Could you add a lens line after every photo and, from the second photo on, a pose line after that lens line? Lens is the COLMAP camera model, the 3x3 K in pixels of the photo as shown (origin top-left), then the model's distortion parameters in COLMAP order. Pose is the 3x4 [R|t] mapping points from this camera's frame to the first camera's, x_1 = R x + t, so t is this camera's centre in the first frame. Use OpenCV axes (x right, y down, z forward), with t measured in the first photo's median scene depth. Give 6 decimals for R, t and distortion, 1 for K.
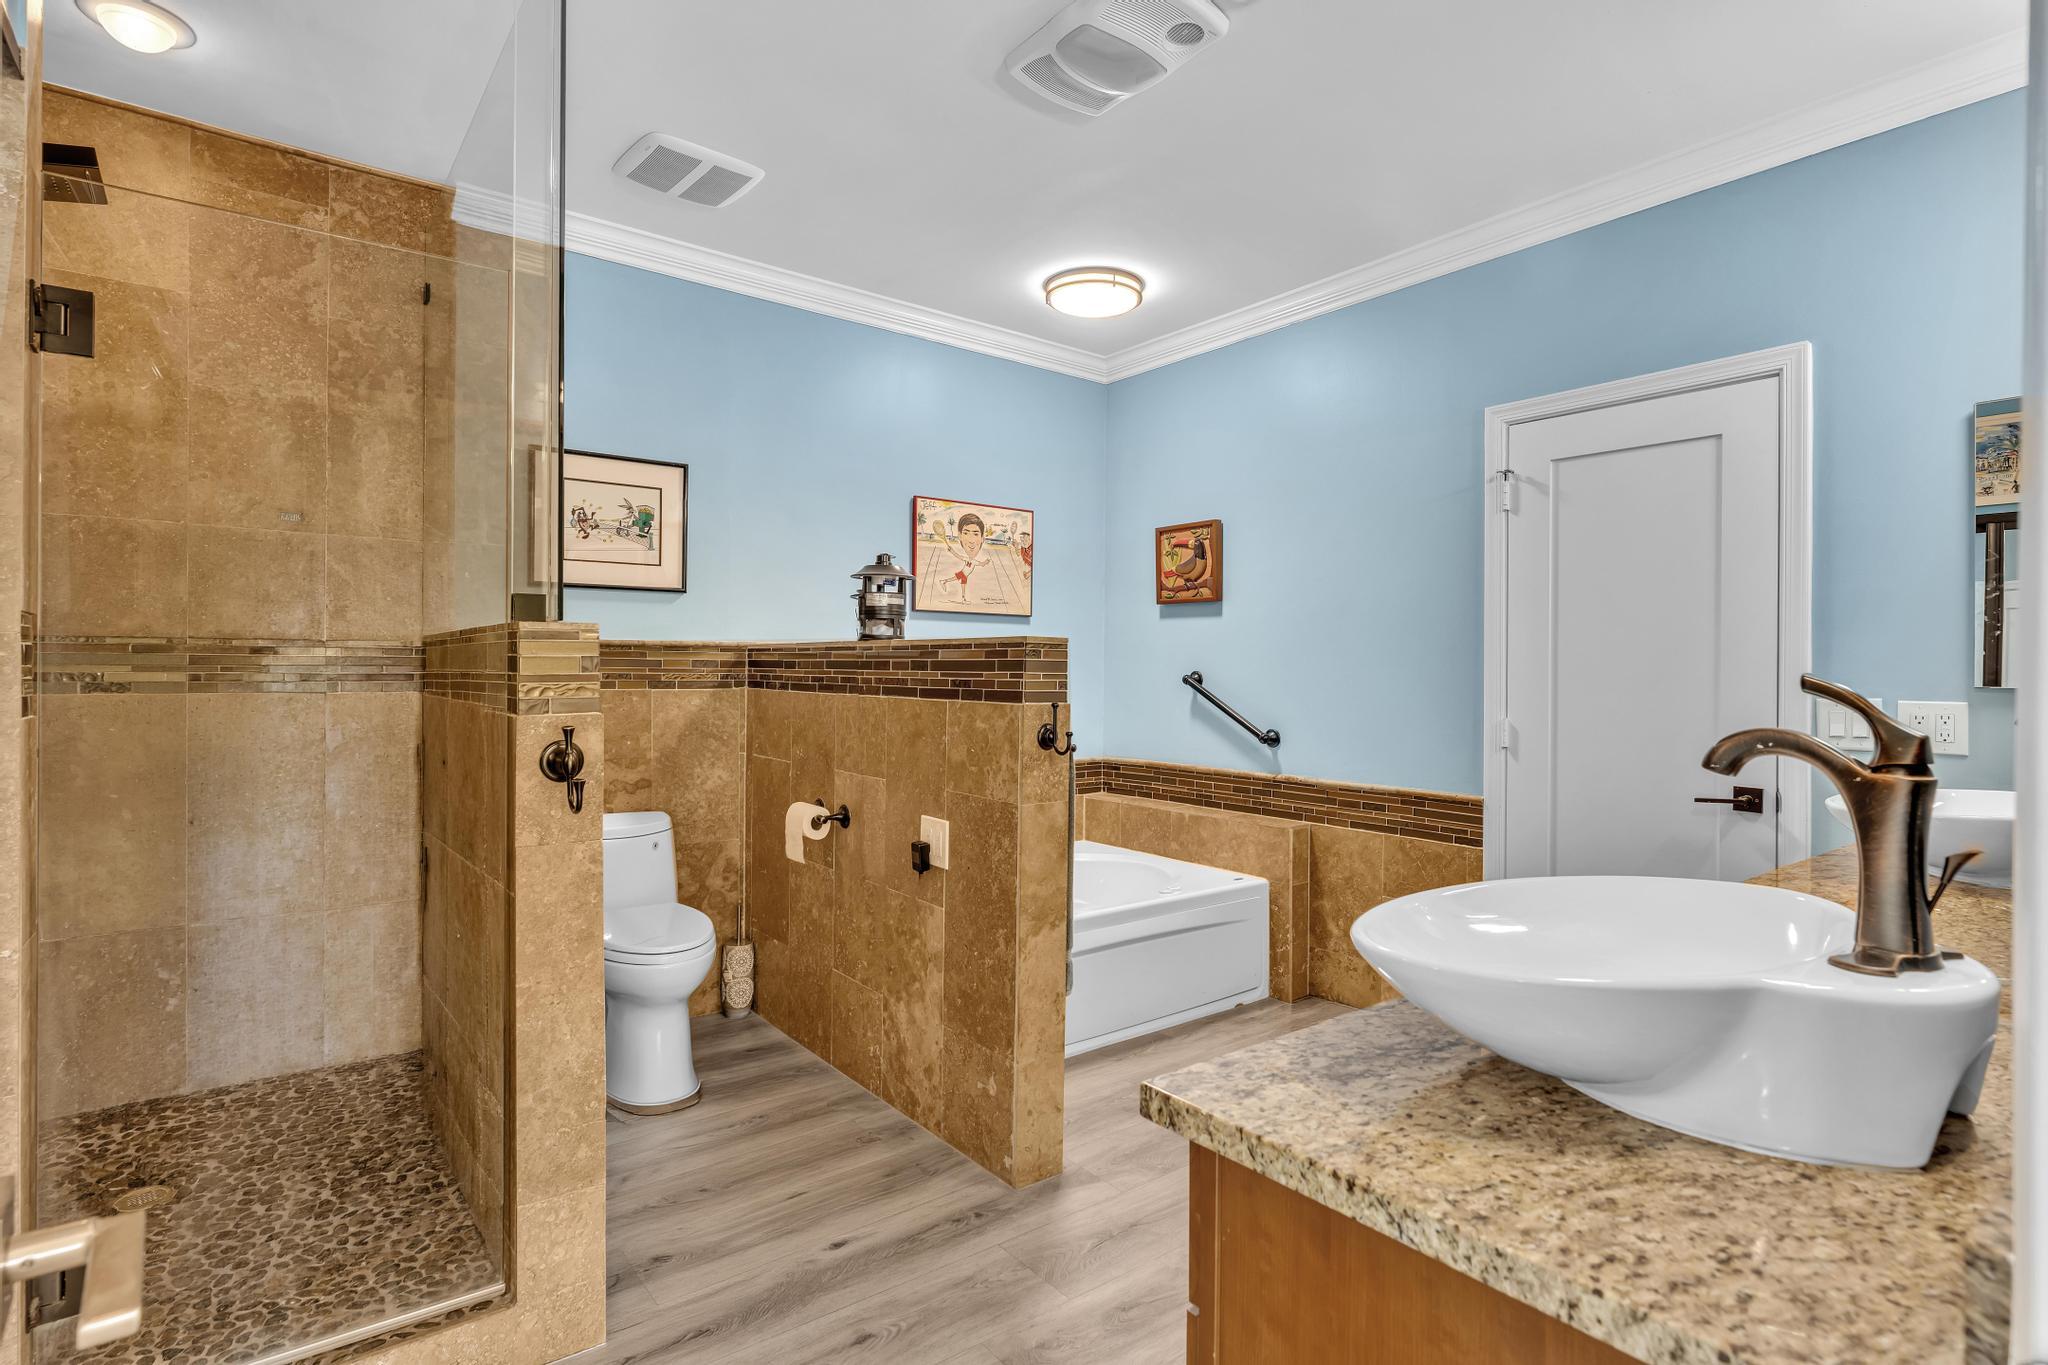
lens RADIAL K [[995.0, 0, 1028.0], [0, 995.0, 648.9], [0, 0, 1]] dist [-0.001516, 0.000226]
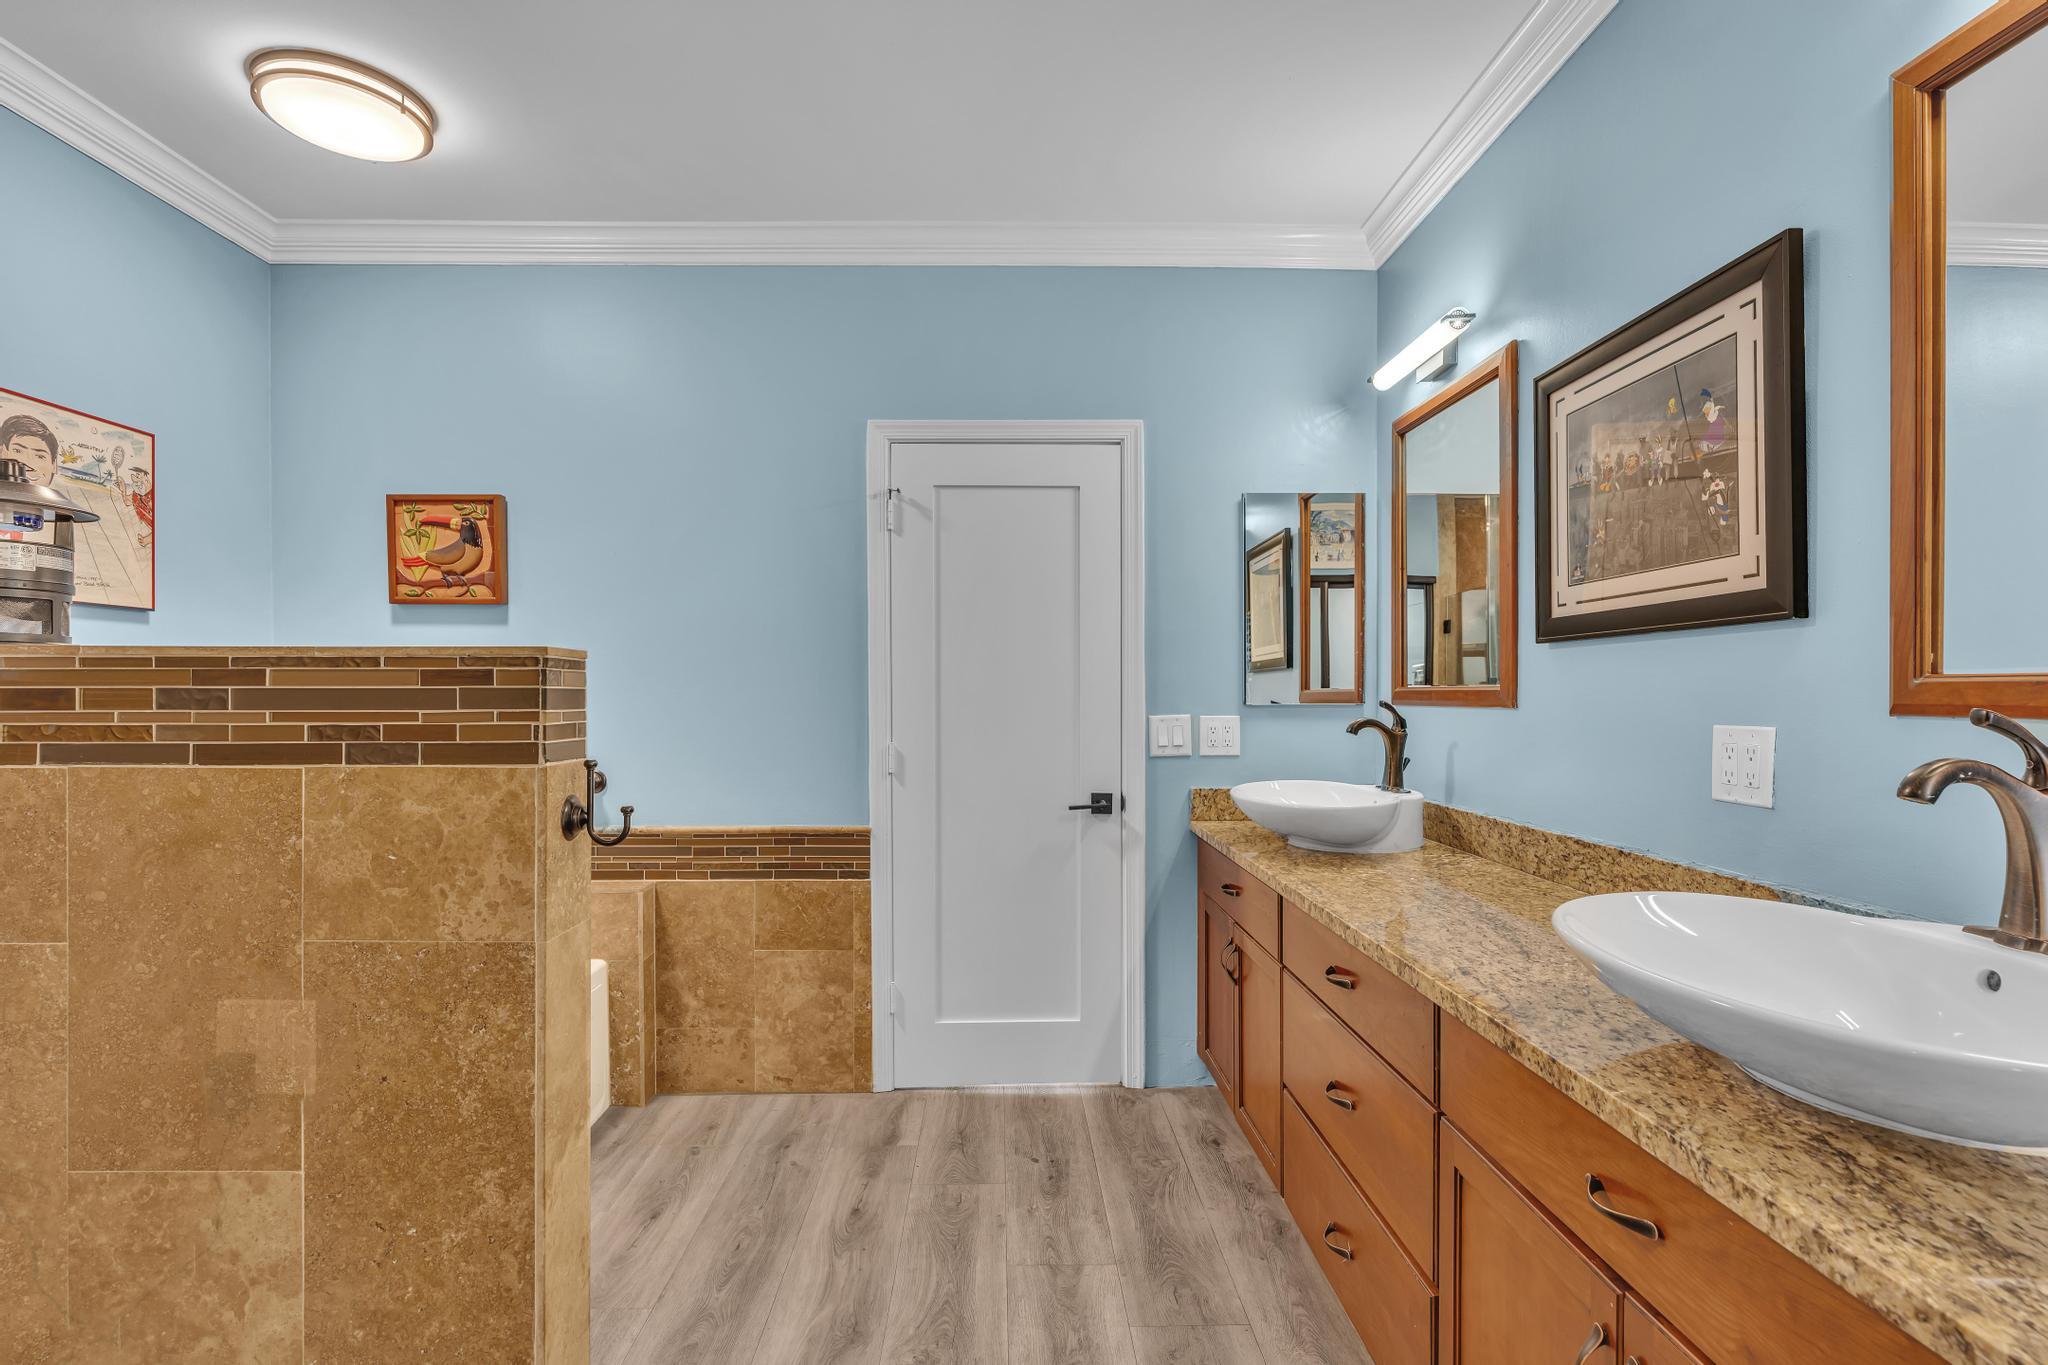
lens RADIAL K [[972.5, 0, 1019.8], [0, 972.5, 694.0], [0, 0, 1]] dist [-0.001302, 0.000258]
pose [[0.608790, -0.010064, 0.793268, -0.199004], [-0.010515, 0.999729, 0.020753, -0.000037], [-0.793262, -0.020976, 0.608519, 0.315875]]
